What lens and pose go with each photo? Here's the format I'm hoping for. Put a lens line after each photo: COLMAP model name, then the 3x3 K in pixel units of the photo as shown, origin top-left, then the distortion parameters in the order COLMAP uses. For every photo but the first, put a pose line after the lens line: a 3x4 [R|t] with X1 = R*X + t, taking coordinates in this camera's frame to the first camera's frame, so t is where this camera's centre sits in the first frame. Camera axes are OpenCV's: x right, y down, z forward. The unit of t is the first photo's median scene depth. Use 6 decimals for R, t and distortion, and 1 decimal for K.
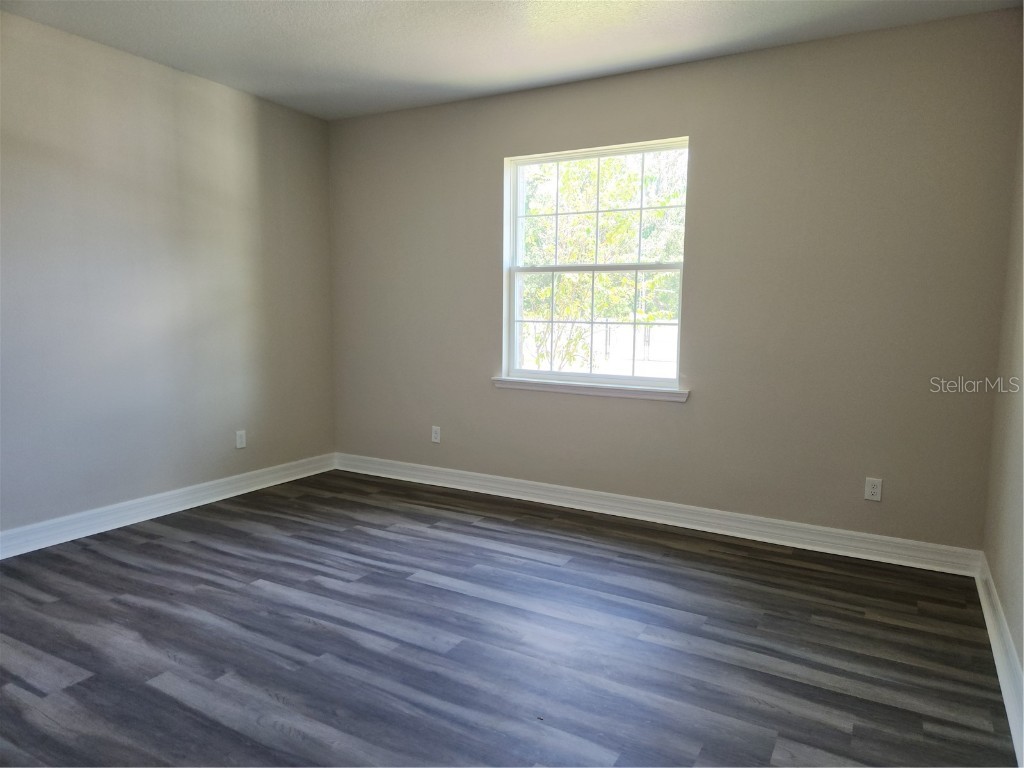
lens RADIAL K [[688.4, 0, 523.0], [0, 688.4, 379.6], [0, 0, 1]] dist [0.050737, -0.052430]
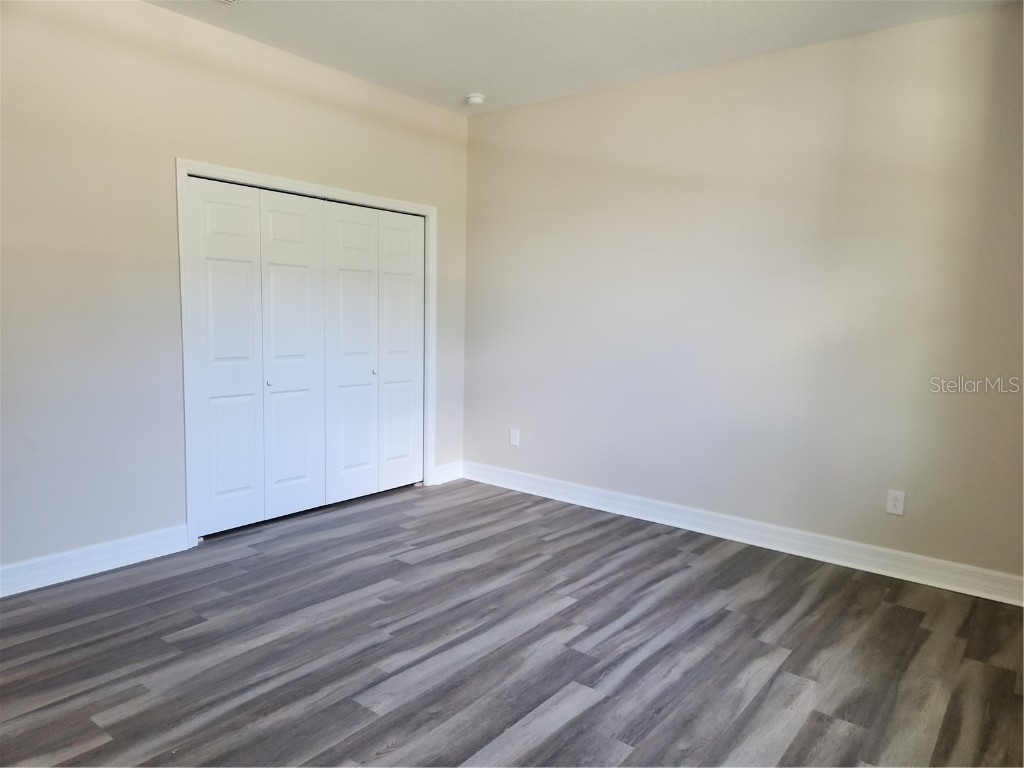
lens RADIAL K [[688.4, 0, 508.2], [0, 688.4, 384.9], [0, 0, 1]] dist [0.050737, -0.052430]
pose [[-0.170118, 0.085149, -0.981738, 0.510254], [-0.127083, 0.986045, 0.107544, -0.086495], [0.977195, 0.143057, -0.156923, 0.957291]]
